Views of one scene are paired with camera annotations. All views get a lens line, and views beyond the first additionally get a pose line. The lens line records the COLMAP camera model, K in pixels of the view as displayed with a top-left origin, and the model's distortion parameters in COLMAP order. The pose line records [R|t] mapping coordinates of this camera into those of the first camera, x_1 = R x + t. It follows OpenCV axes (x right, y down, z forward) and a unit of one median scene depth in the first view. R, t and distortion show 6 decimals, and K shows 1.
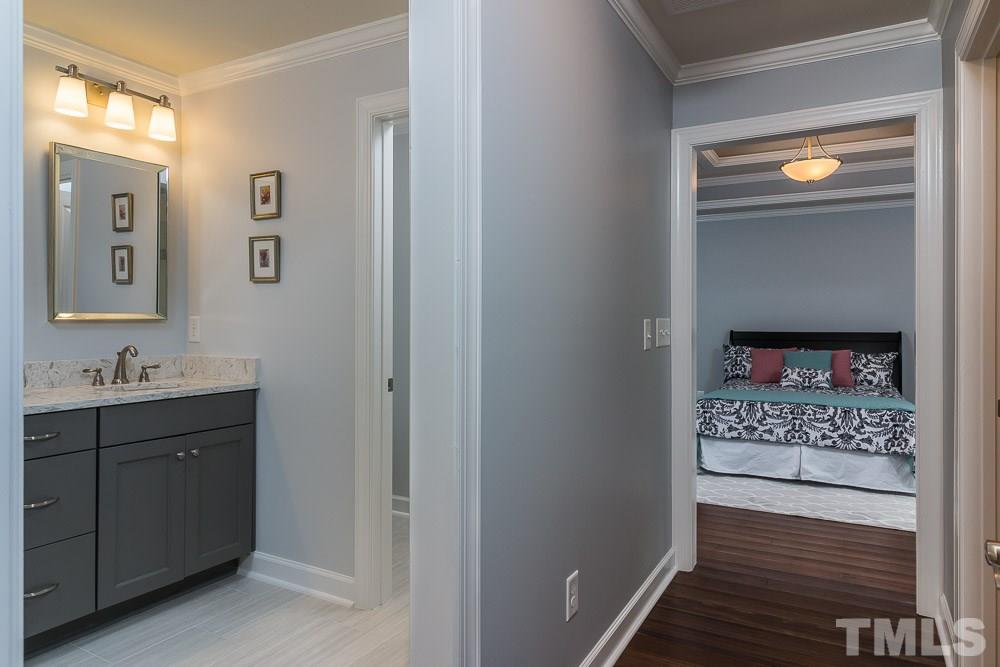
lens RADIAL K [[640.0, 0, 496.1], [0, 640.0, 326.9], [0, 0, 1]] dist [-0.003569, 0.000601]
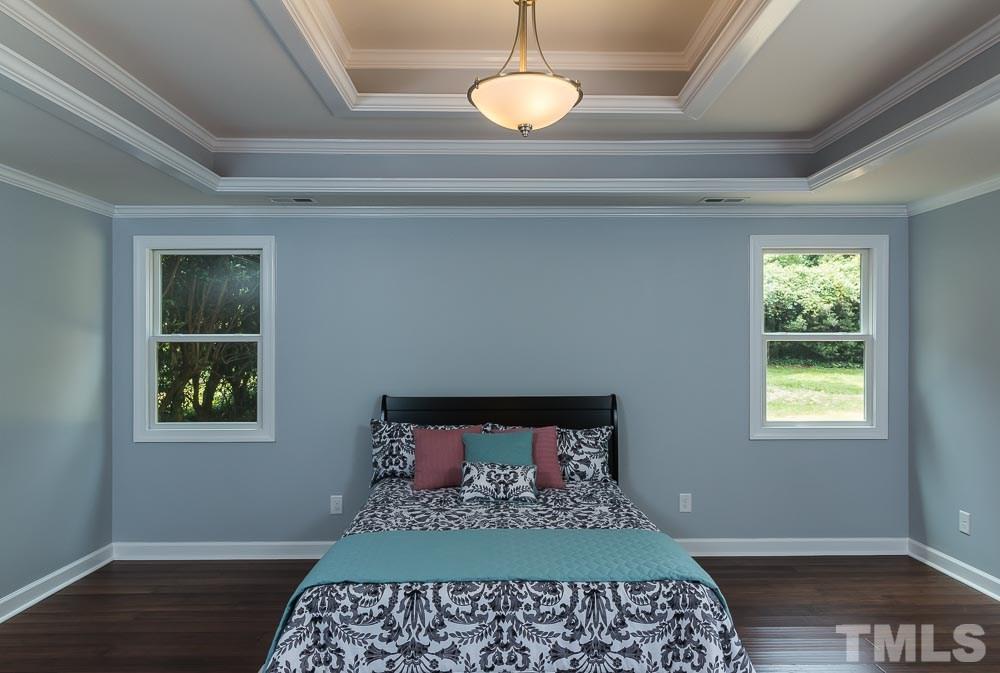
lens RADIAL K [[642.2, 0, 499.0], [0, 642.2, 340.2], [0, 0, 1]] dist [0.000524, -0.000090]
pose [[0.872525, 0.002358, 0.488564, 0.191045], [0.004261, 0.999914, -0.012435, -0.047281], [-0.488551, 0.012931, 0.872440, 0.478015]]
